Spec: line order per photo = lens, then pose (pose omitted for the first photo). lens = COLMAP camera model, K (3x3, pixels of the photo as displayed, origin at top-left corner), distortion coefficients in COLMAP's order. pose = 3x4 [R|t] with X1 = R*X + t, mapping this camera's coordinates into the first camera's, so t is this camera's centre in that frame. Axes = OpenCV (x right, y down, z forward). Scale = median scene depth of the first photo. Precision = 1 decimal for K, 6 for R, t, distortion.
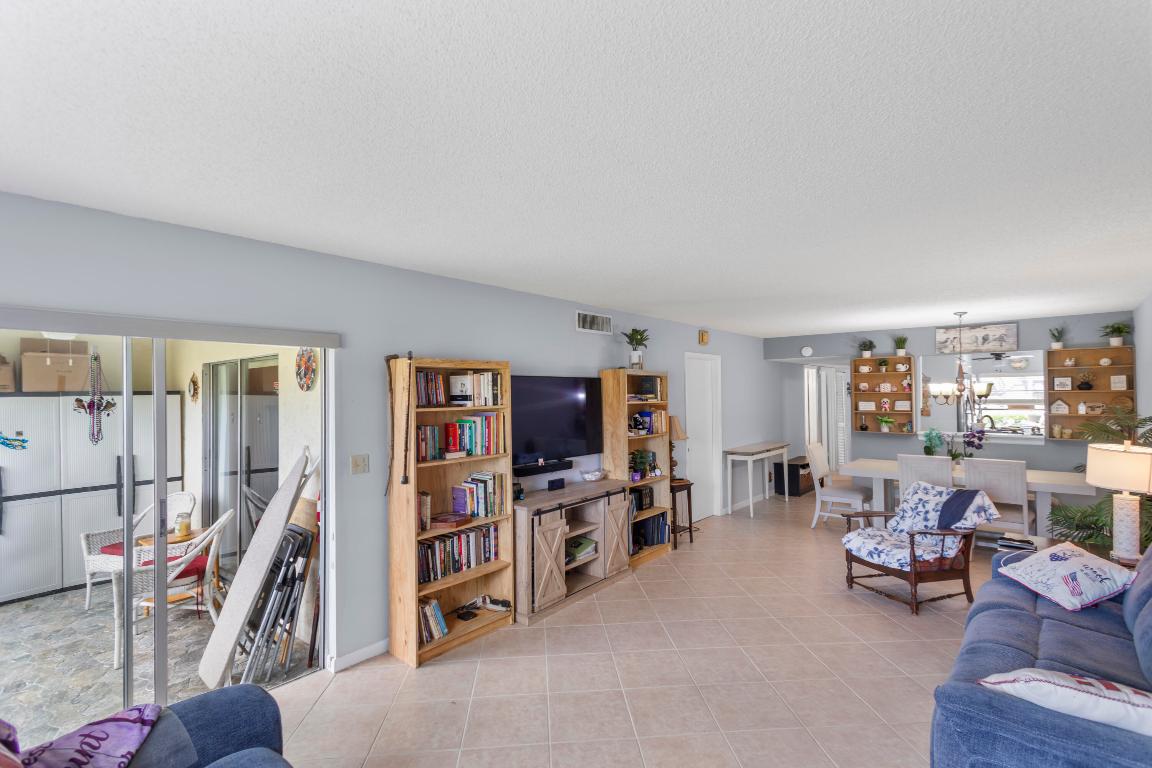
lens RADIAL K [[541.8, 0, 574.7], [0, 541.8, 387.8], [0, 0, 1]] dist [0.075196, -0.039355]
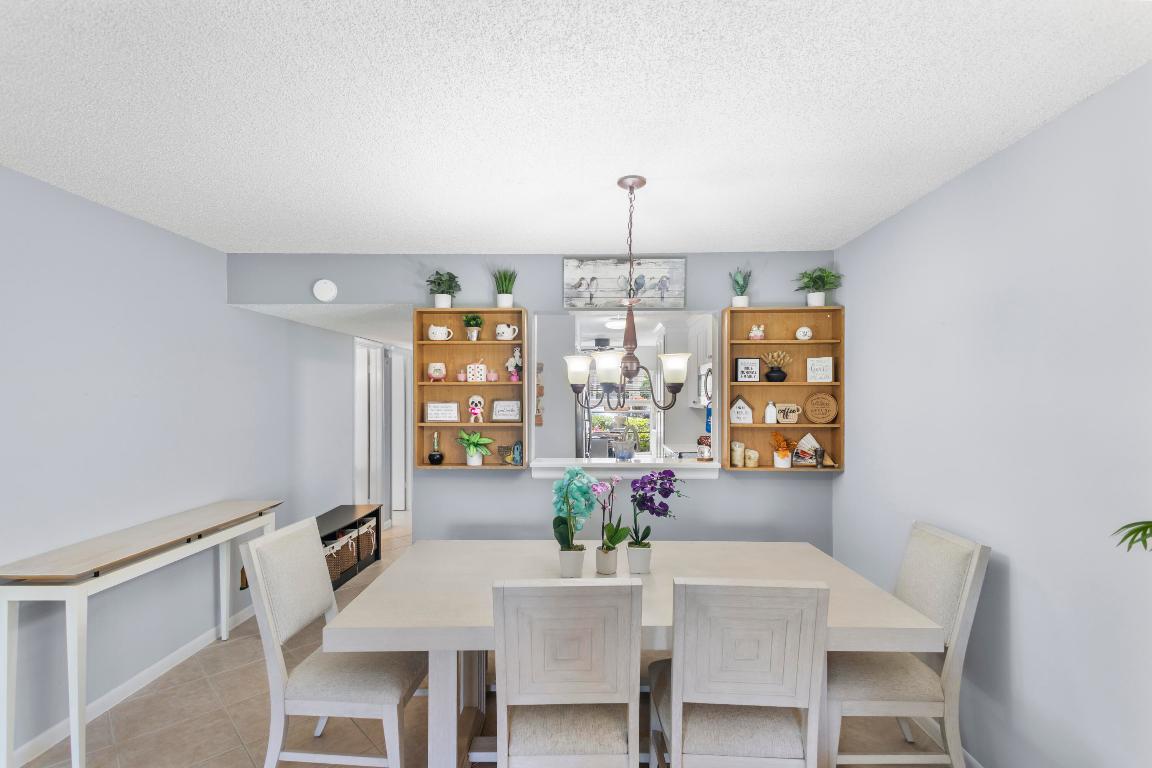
lens RADIAL K [[545.5, 0, 578.7], [0, 545.5, 399.5], [0, 0, 1]] dist [0.034413, -0.000134]
pose [[0.779252, 0.002994, 0.626704, 0.353037], [-0.015498, 0.999775, 0.014495, 0.015119], [-0.626519, -0.021008, 0.779123, 0.606617]]
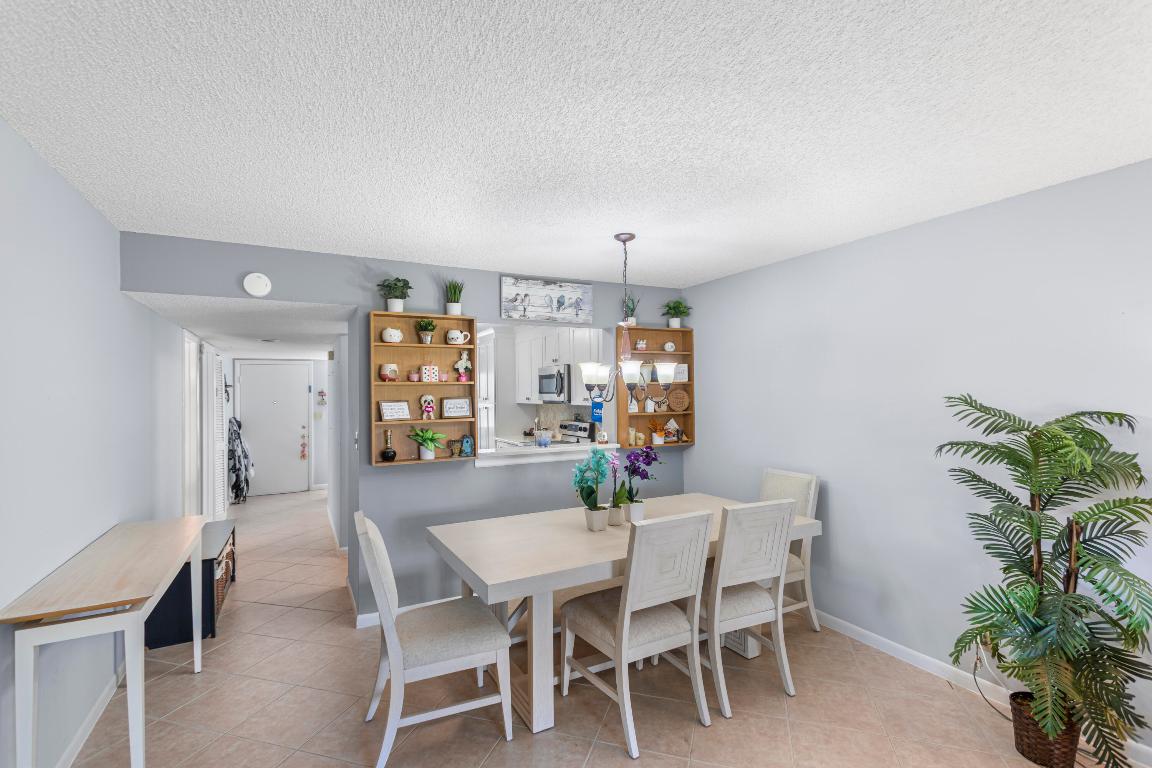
lens RADIAL K [[541.8, 0, 574.7], [0, 541.8, 387.8], [0, 0, 1]] dist [0.075196, -0.039355]
pose [[0.378073, 0.009542, 0.925727, 0.147428], [-0.005149, 0.999953, -0.008204, 0.017138], [-0.925761, -0.001664, 0.378105, 0.717486]]
